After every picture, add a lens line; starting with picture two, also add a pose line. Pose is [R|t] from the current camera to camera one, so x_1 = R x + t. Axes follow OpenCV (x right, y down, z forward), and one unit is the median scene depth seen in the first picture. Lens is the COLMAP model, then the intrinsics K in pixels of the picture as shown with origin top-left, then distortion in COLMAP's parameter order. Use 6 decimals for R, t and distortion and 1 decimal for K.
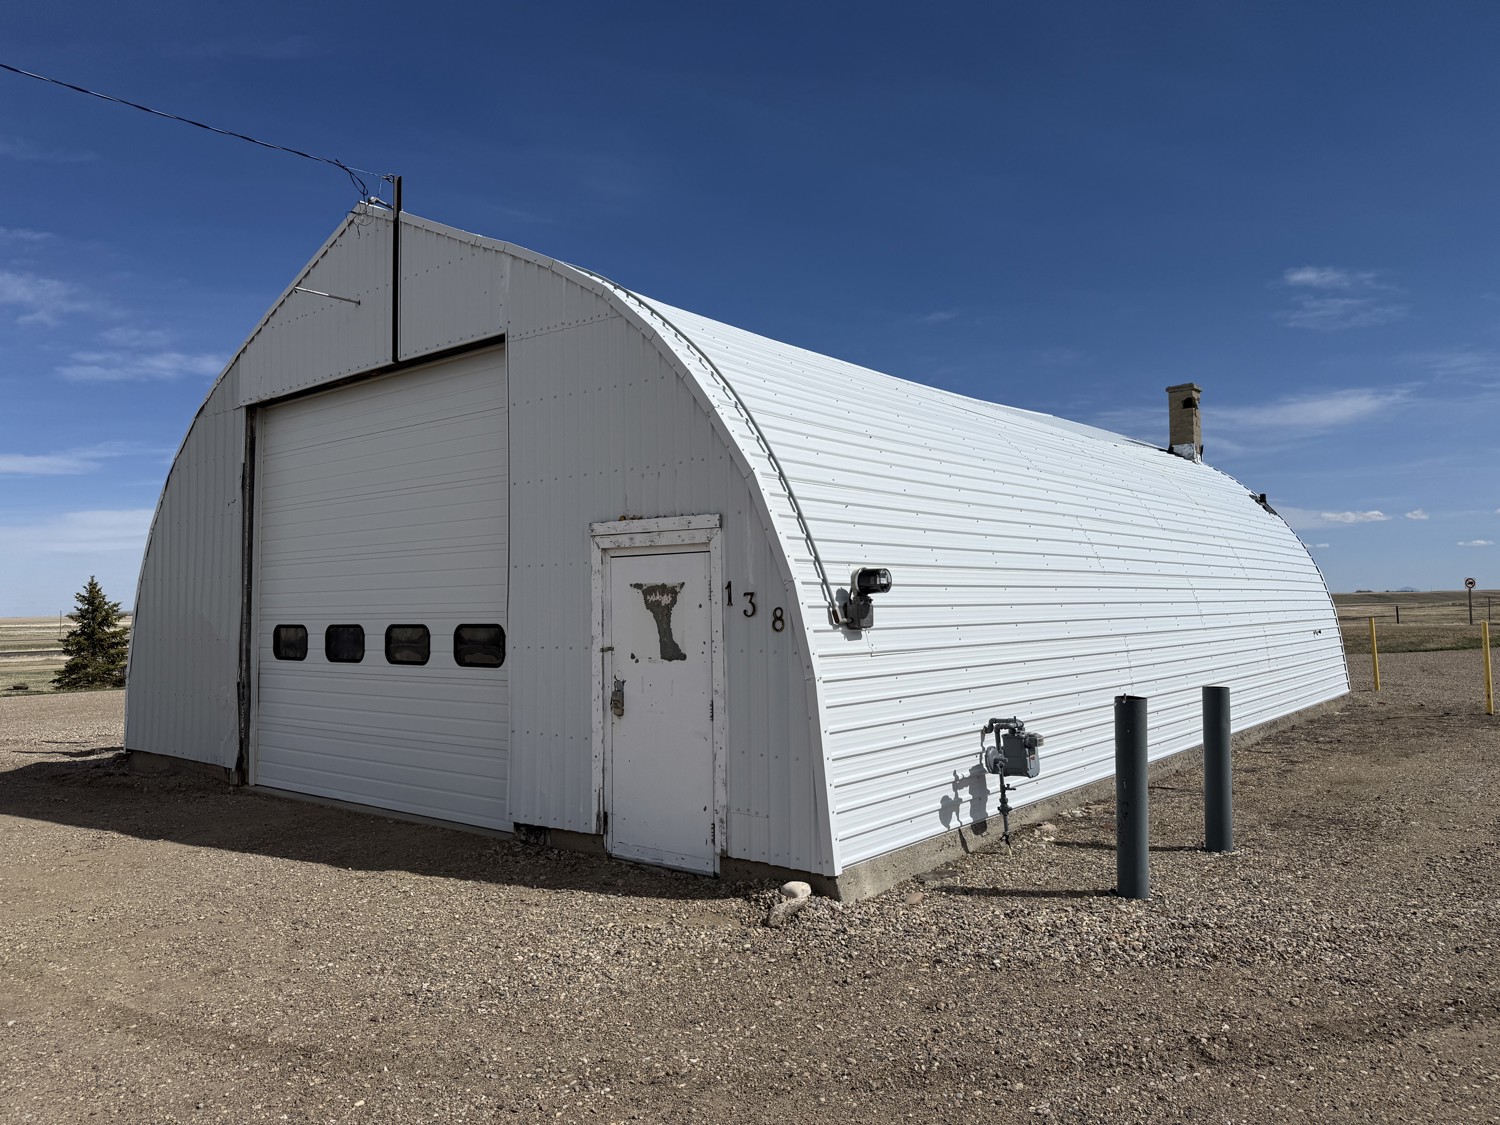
lens RADIAL K [[1042.3, 0, 750.0], [0, 1042.3, 562.5], [0, 0, 1]] dist [0.066568, -0.004627]
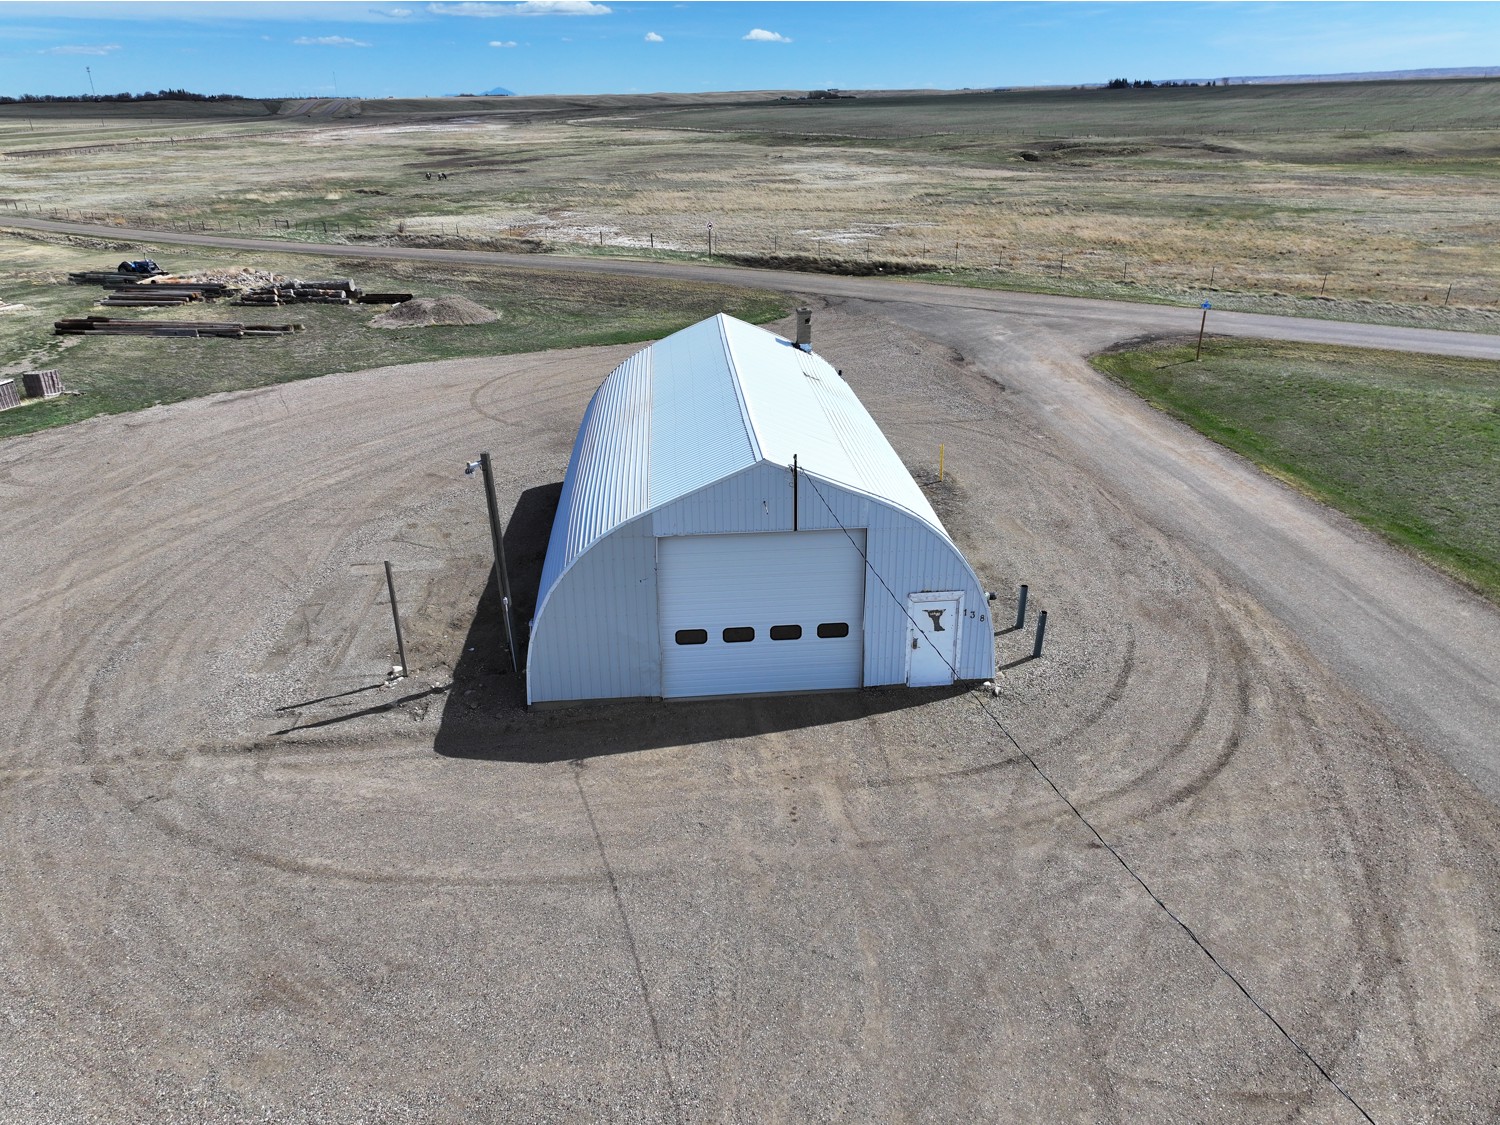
lens RADIAL K [[1056.3, 0, 754.4], [0, 1056.3, 563.5], [0, 0, 1]] dist [0.007157, 0.002253]
pose [[0.713951, -0.276497, 0.643291, -2.473554], [-0.030442, 0.905604, 0.423030, -1.428595], [-0.699534, -0.321606, 0.638140, -0.598648]]
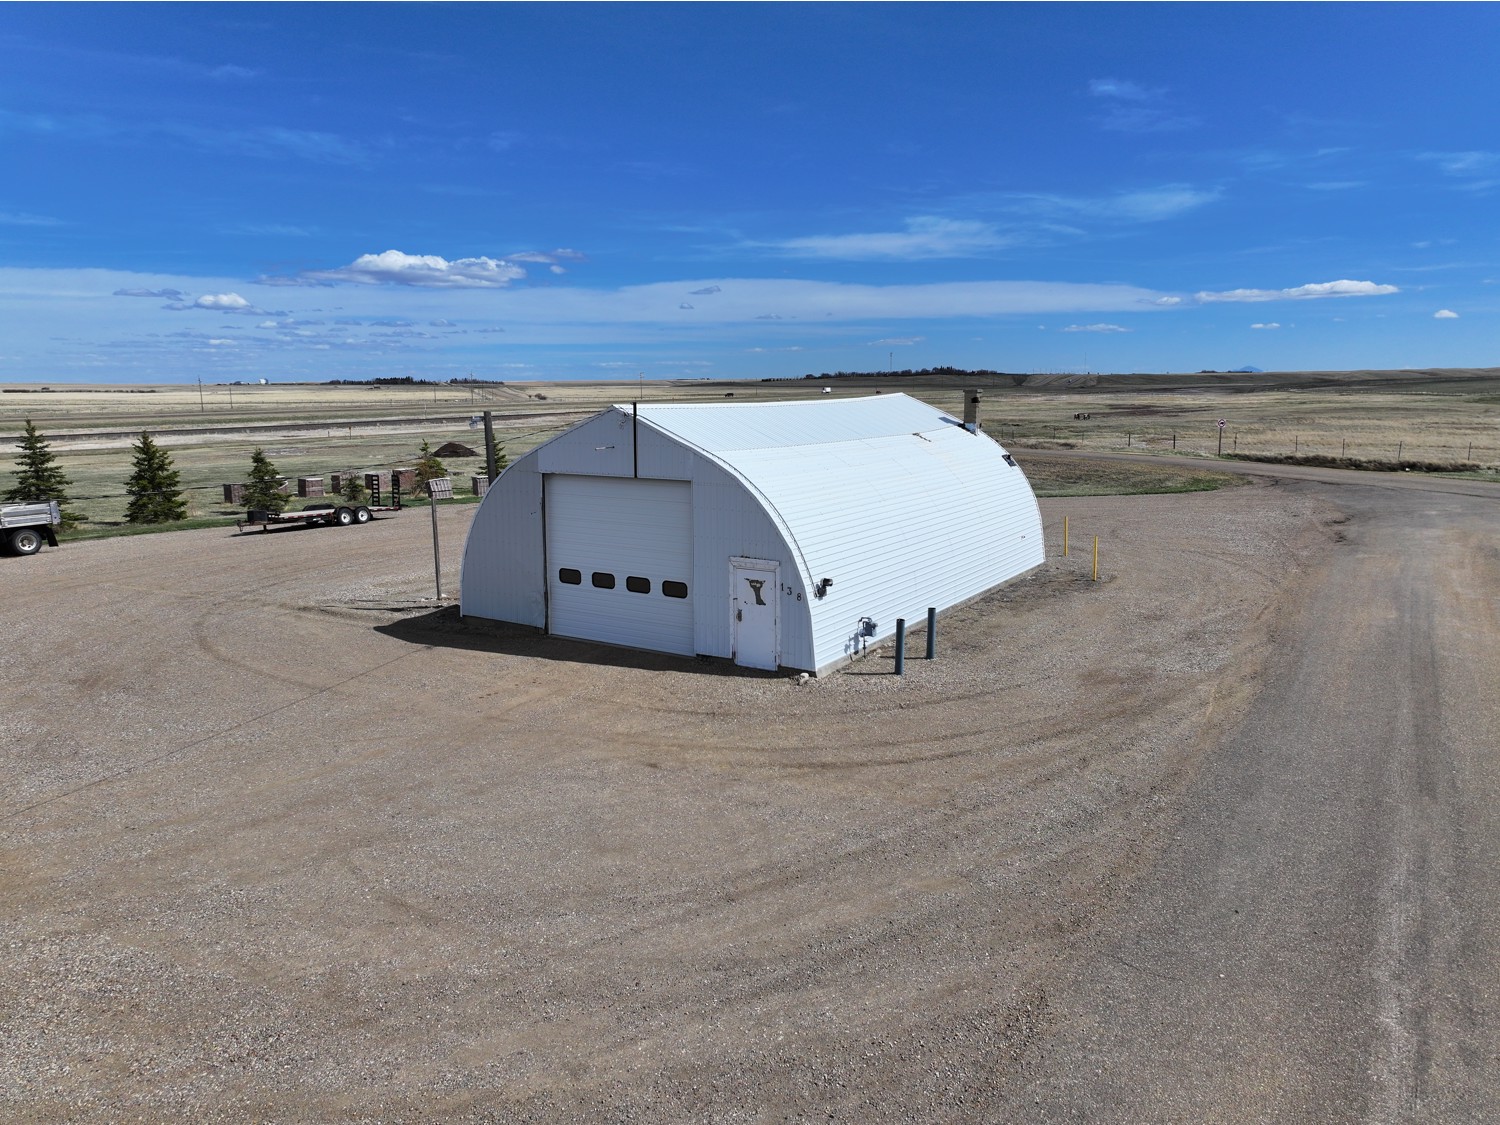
lens RADIAL K [[1056.3, 0, 754.4], [0, 1056.3, 563.5], [0, 0, 1]] dist [0.007157, 0.002253]
pose [[0.991920, -0.013279, 0.126169, -0.475992], [-0.013702, 0.977477, 0.210599, -0.669010], [-0.126124, -0.210626, 0.969396, -1.953258]]
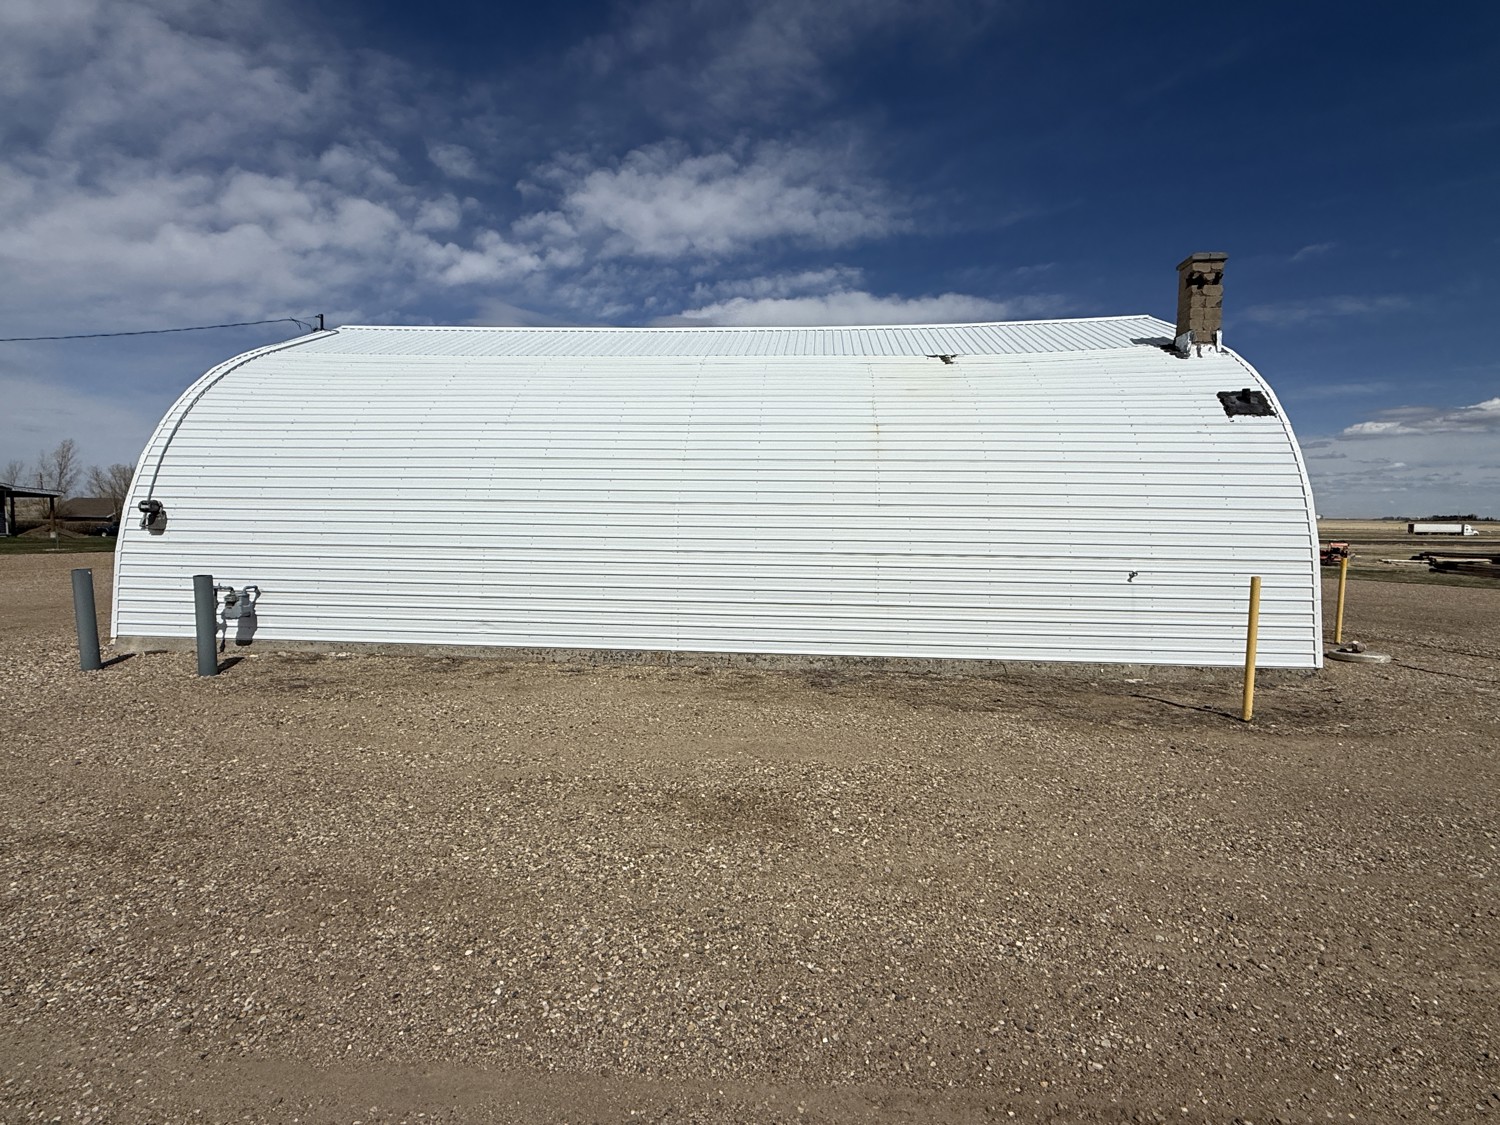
lens RADIAL K [[747.4, 0, 755.0], [0, 747.4, 562.7], [0, 0, 1]] dist [0.000268, 0.000010]
pose [[0.573660, 0.078346, -0.815338, 1.875579], [0.014178, 0.994316, 0.105520, -0.010988], [0.818971, -0.072093, 0.569289, 1.053414]]
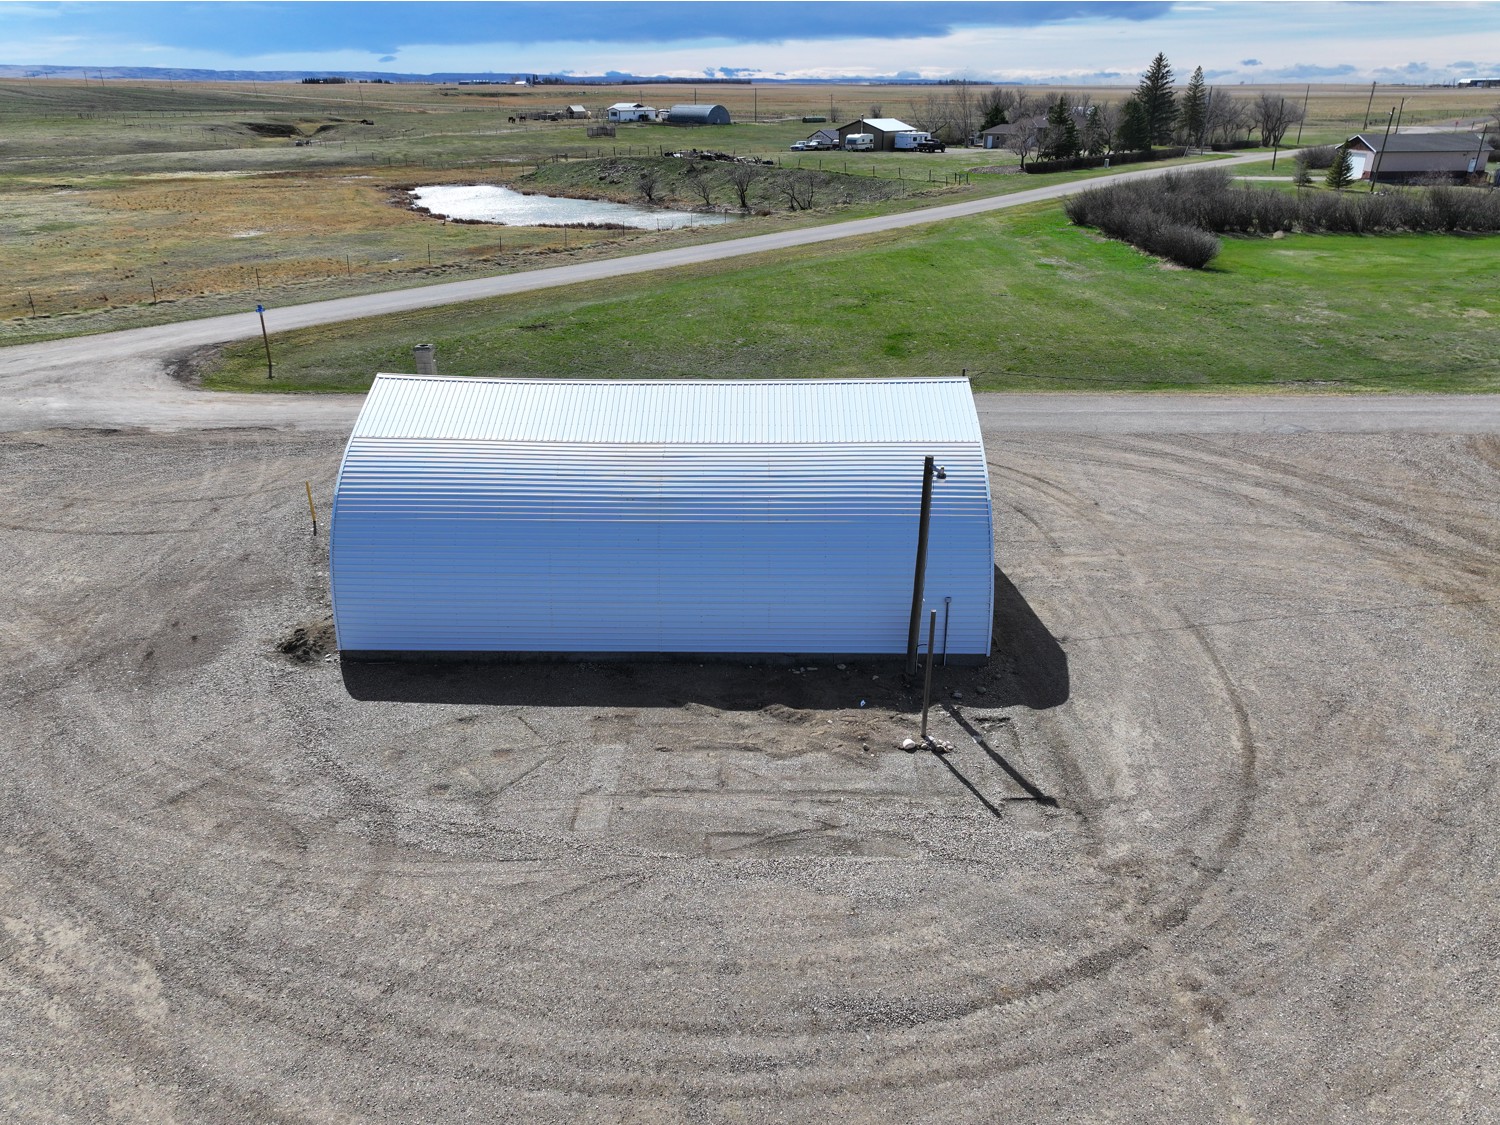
lens RADIAL K [[1056.3, 0, 754.4], [0, 1056.3, 563.5], [0, 0, 1]] dist [0.007157, 0.002253]
pose [[-0.632503, -0.304363, 0.712252, -2.915970], [-0.024561, 0.926978, 0.374310, -1.236585], [-0.774169, 0.219258, -0.593792, 4.344183]]
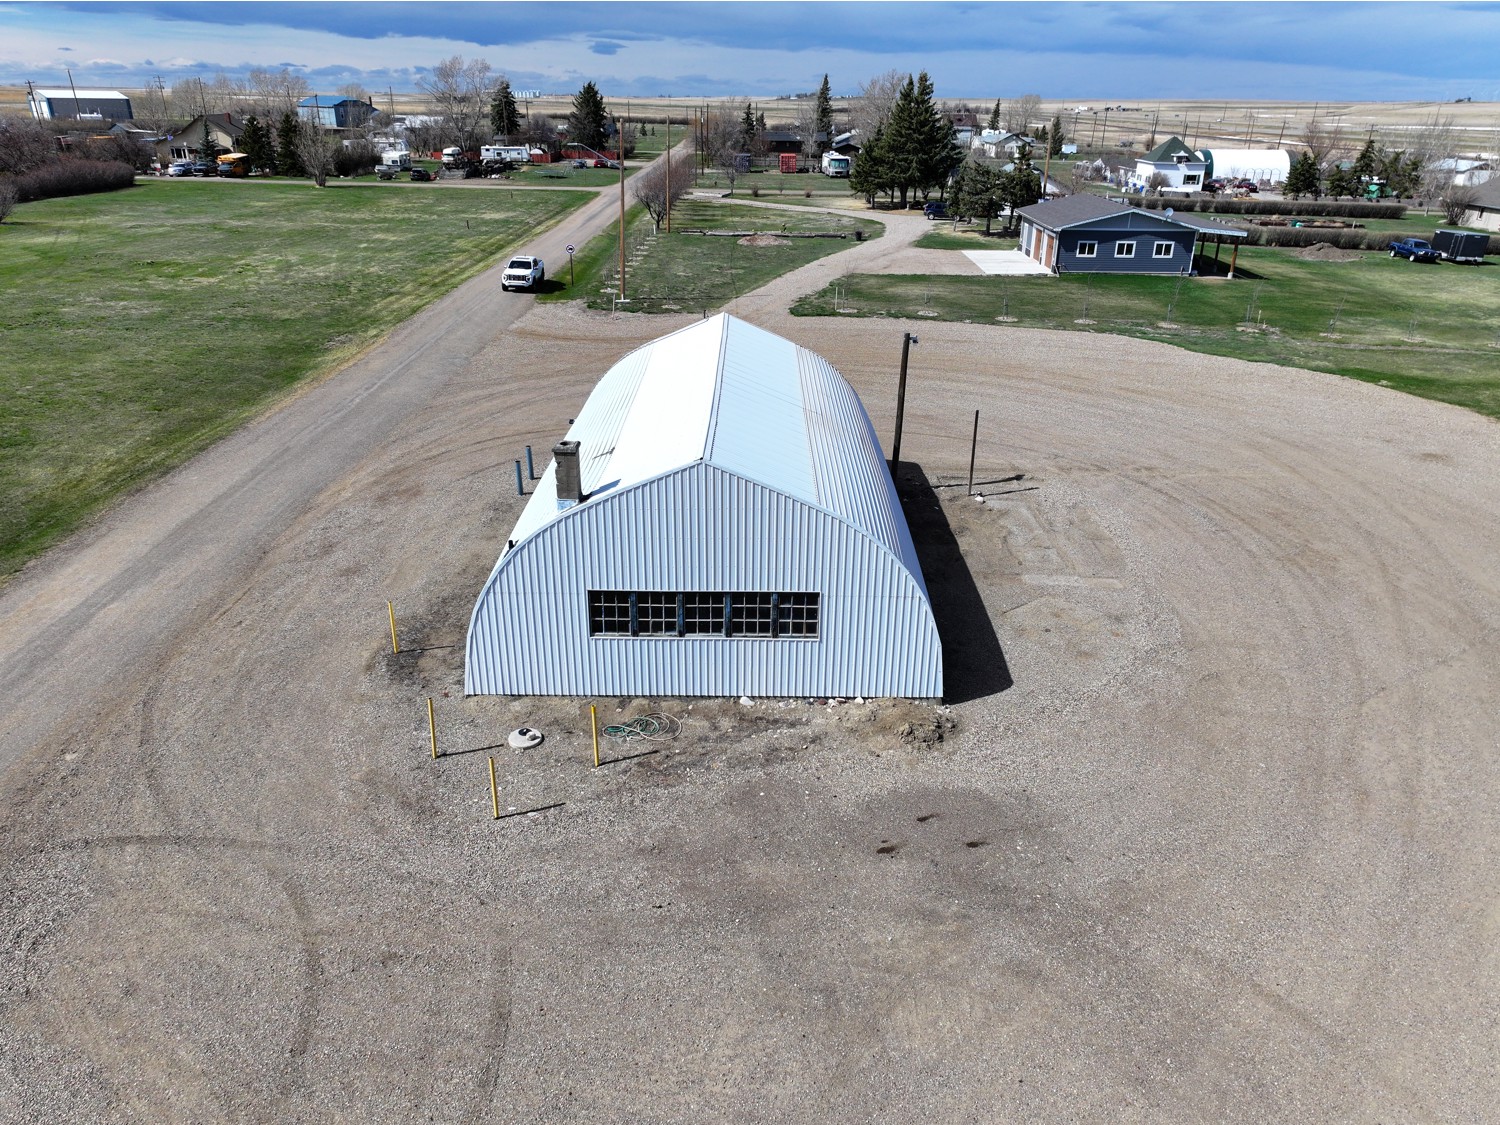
lens RADIAL K [[1056.3, 0, 754.4], [0, 1056.3, 563.5], [0, 0, 1]] dist [0.007157, 0.002253]
pose [[-0.771773, 0.265108, -0.578000, 2.480066], [0.029313, 0.922817, 0.384122, -1.240147], [0.635222, 0.279512, -0.719976, 5.207956]]
